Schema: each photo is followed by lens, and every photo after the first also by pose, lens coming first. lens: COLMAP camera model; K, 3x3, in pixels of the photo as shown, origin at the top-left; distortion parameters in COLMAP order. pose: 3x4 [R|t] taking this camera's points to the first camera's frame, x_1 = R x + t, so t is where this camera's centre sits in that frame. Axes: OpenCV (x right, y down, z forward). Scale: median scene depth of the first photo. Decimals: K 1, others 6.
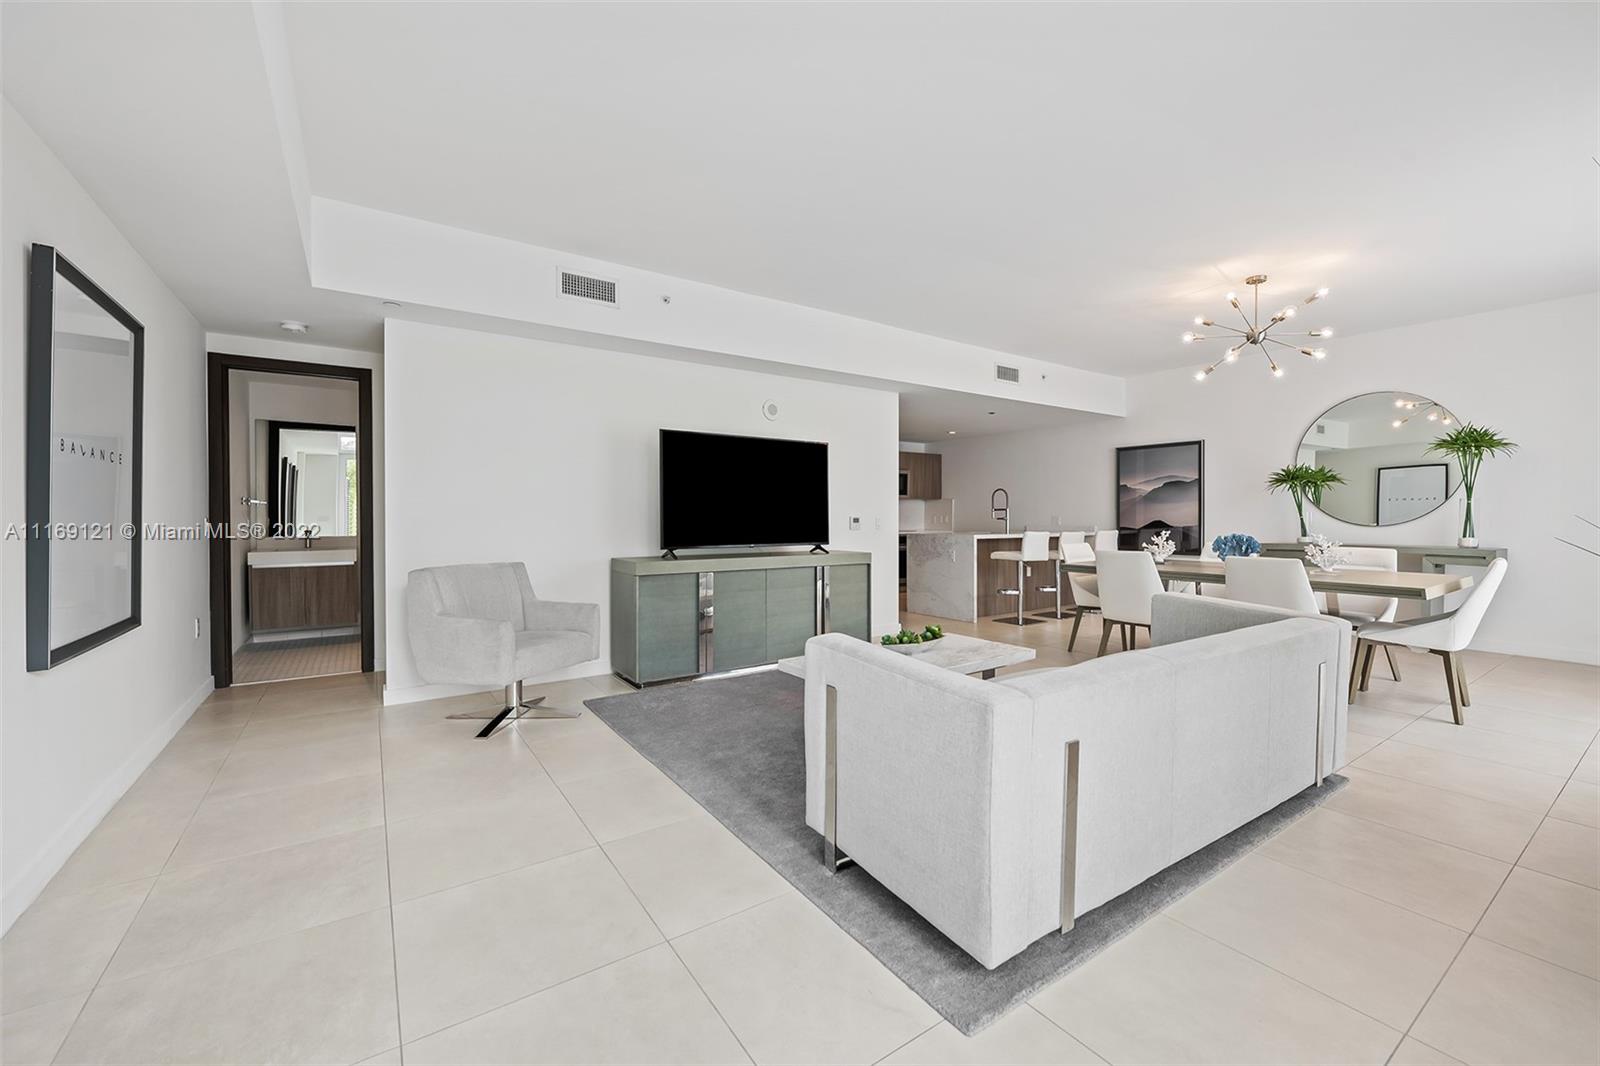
lens RADIAL K [[647.4, 0, 803.1], [0, 647.4, 523.1], [0, 0, 1]] dist [-0.000910, -0.000121]
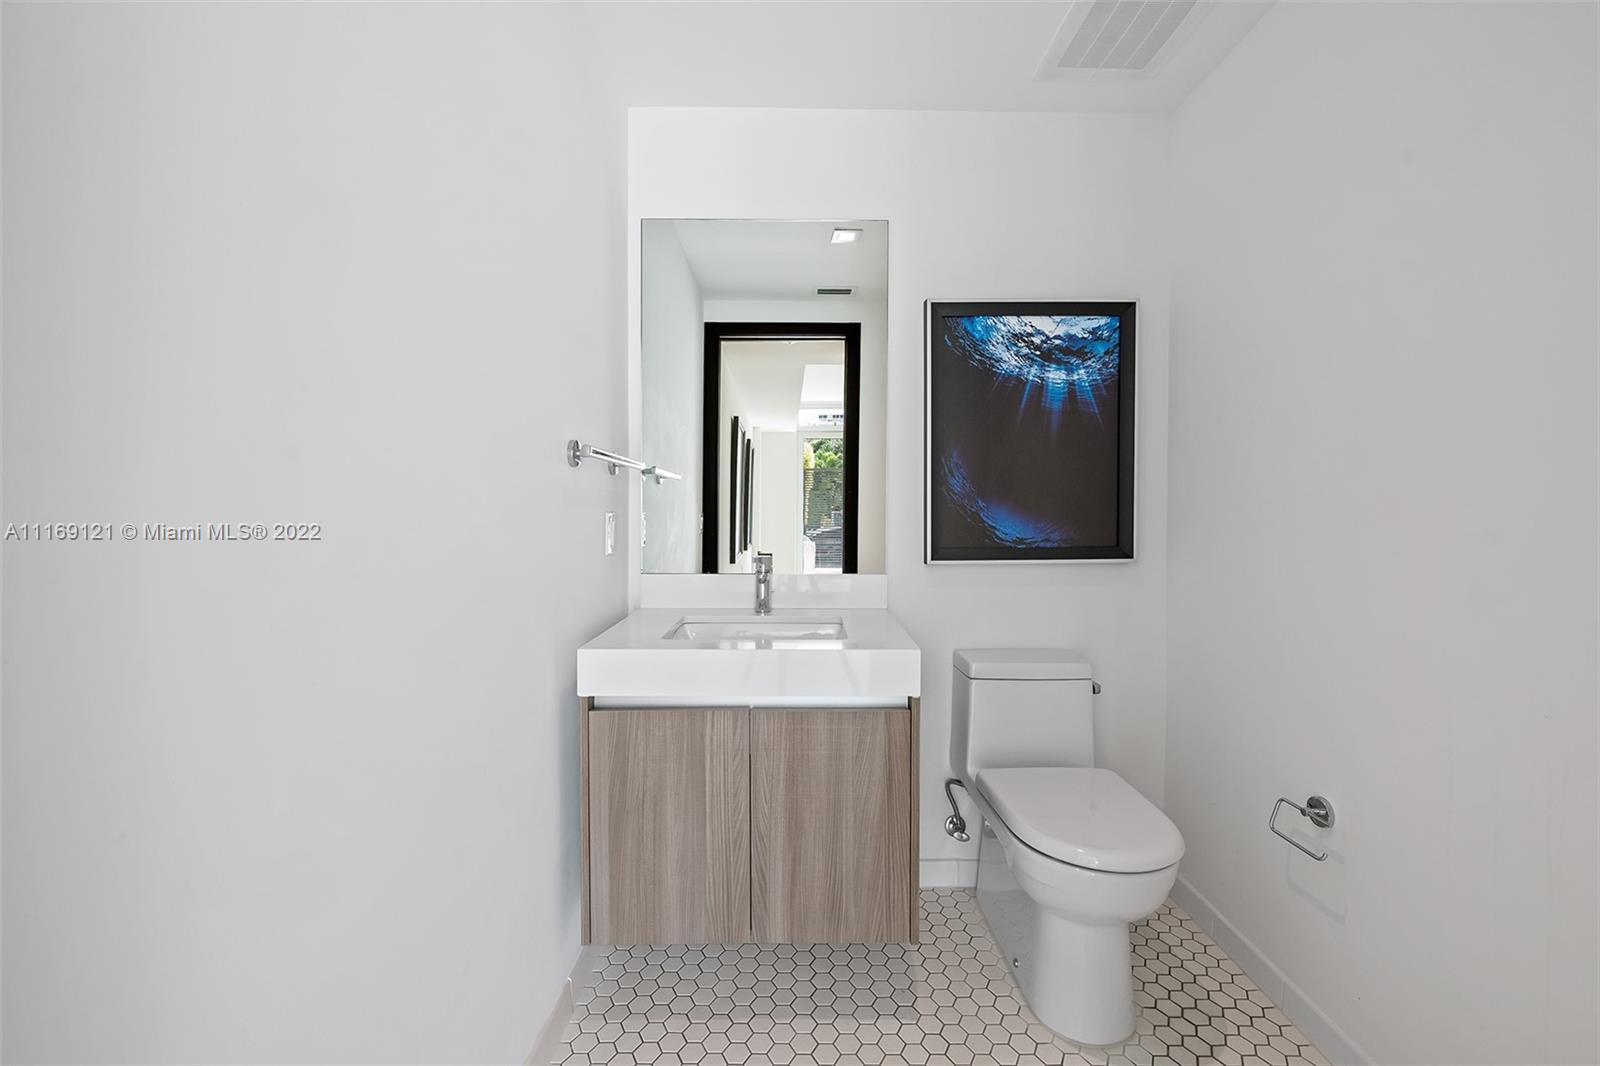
lens RADIAL K [[632.8, 0, 800.0], [0, 632.8, 533.0], [0, 0, 1]] dist [0.000070, -0.000113]
pose [[0.794524, 0.022327, -0.606822, -0.589357], [-0.006104, 0.999567, 0.028786, -0.008157], [0.607202, -0.019167, 0.794316, 0.794322]]
